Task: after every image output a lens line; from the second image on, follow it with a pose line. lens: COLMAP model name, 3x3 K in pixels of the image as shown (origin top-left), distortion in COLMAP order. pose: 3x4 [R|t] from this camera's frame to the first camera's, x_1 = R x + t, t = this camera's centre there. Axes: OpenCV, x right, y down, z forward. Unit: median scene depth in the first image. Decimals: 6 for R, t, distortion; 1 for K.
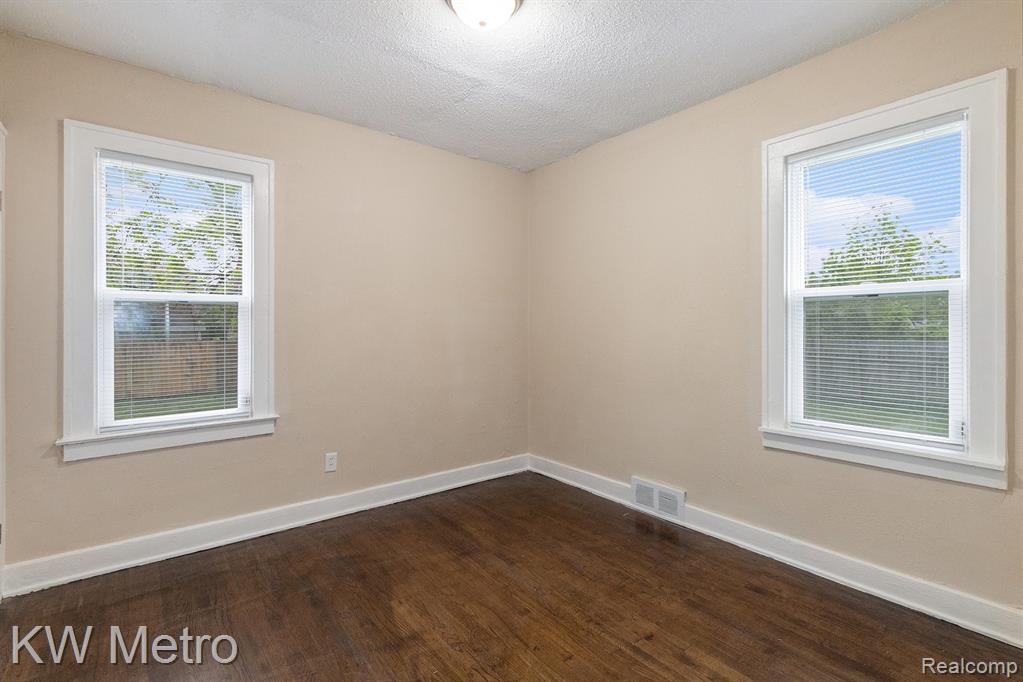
lens RADIAL K [[480.4, 0, 518.2], [0, 480.4, 337.4], [0, 0, 1]] dist [0.002354, 0.001940]
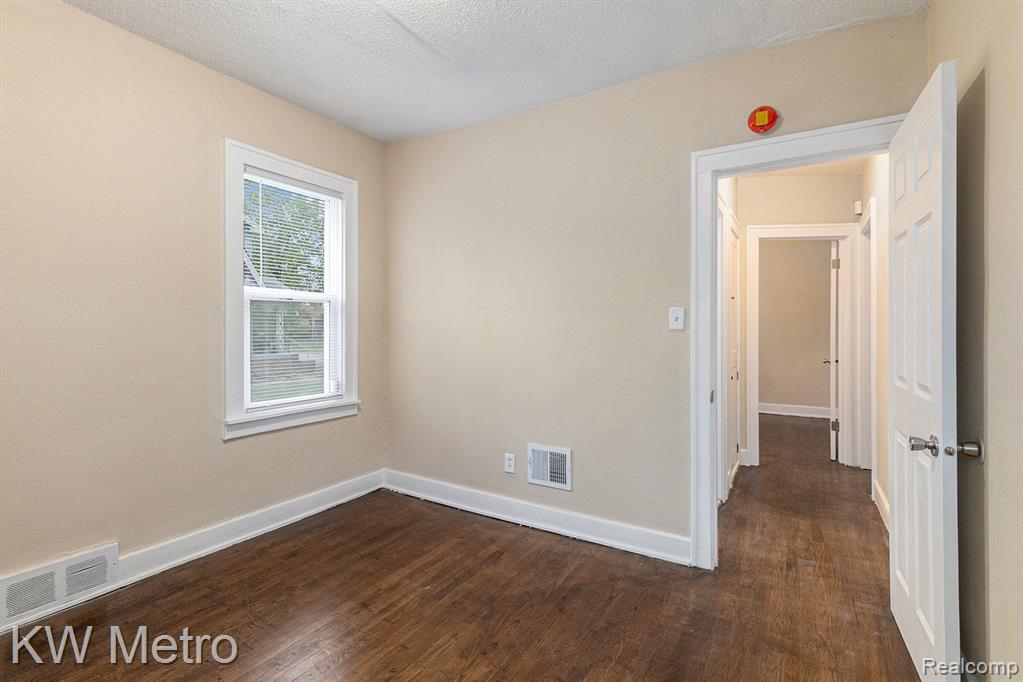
lens RADIAL K [[480.4, 0, 510.5], [0, 480.4, 331.8], [0, 0, 1]] dist [0.002354, 0.001940]
pose [[-0.343826, -0.011002, 0.938969, -0.686890], [0.009217, 0.999844, 0.015090, -0.010297], [-0.938988, 0.013843, -0.343671, 0.840116]]
